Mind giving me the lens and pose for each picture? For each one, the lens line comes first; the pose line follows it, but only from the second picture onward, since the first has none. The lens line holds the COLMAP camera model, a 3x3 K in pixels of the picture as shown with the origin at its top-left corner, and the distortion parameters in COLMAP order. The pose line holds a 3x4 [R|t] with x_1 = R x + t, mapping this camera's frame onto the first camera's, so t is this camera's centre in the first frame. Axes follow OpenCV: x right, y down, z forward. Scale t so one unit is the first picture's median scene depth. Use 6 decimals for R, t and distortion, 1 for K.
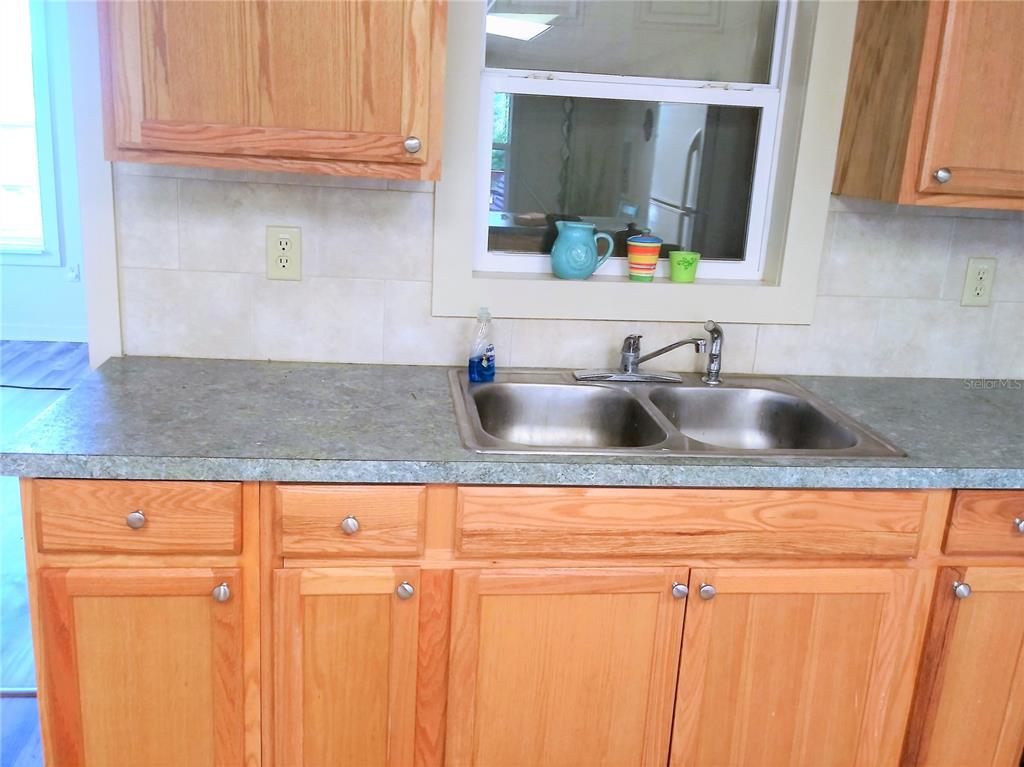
lens RADIAL K [[900.8, 0, 507.6], [0, 900.8, 377.1], [0, 0, 1]] dist [0.017279, -0.045190]
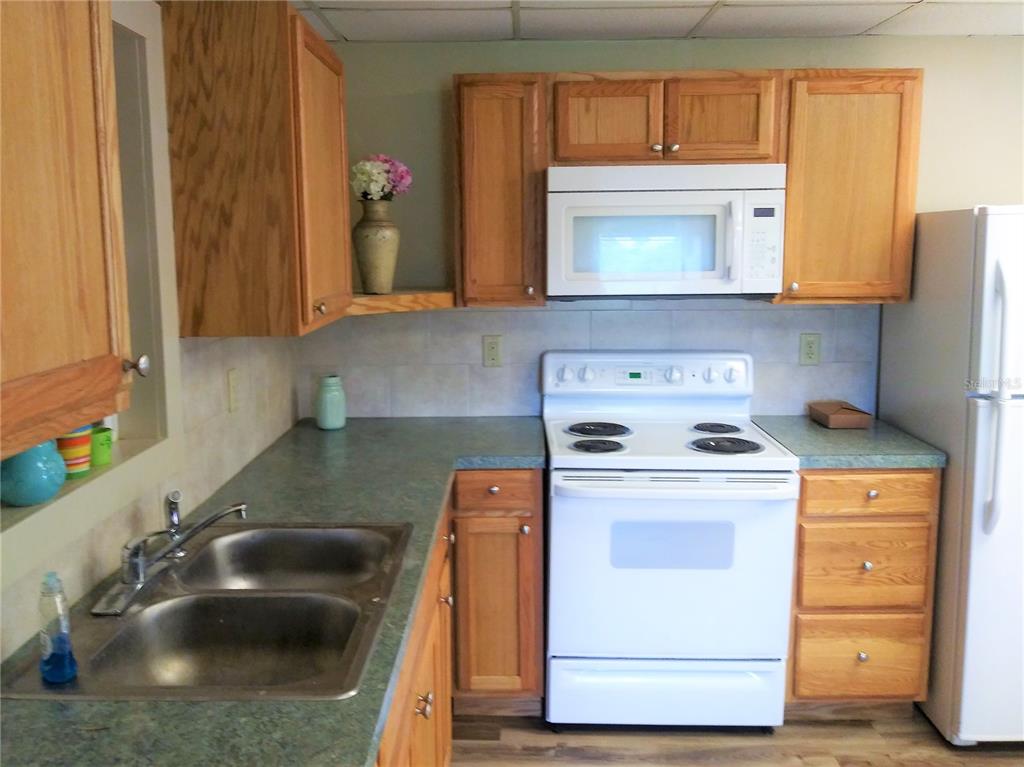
lens RADIAL K [[900.8, 0, 490.5], [0, 900.8, 376.4], [0, 0, 1]] dist [0.017279, -0.045190]
pose [[0.129172, -0.199149, 0.971419, -0.721602], [0.275018, 0.948391, 0.157858, -0.274584], [-0.952722, 0.246767, 0.177275, 0.602070]]
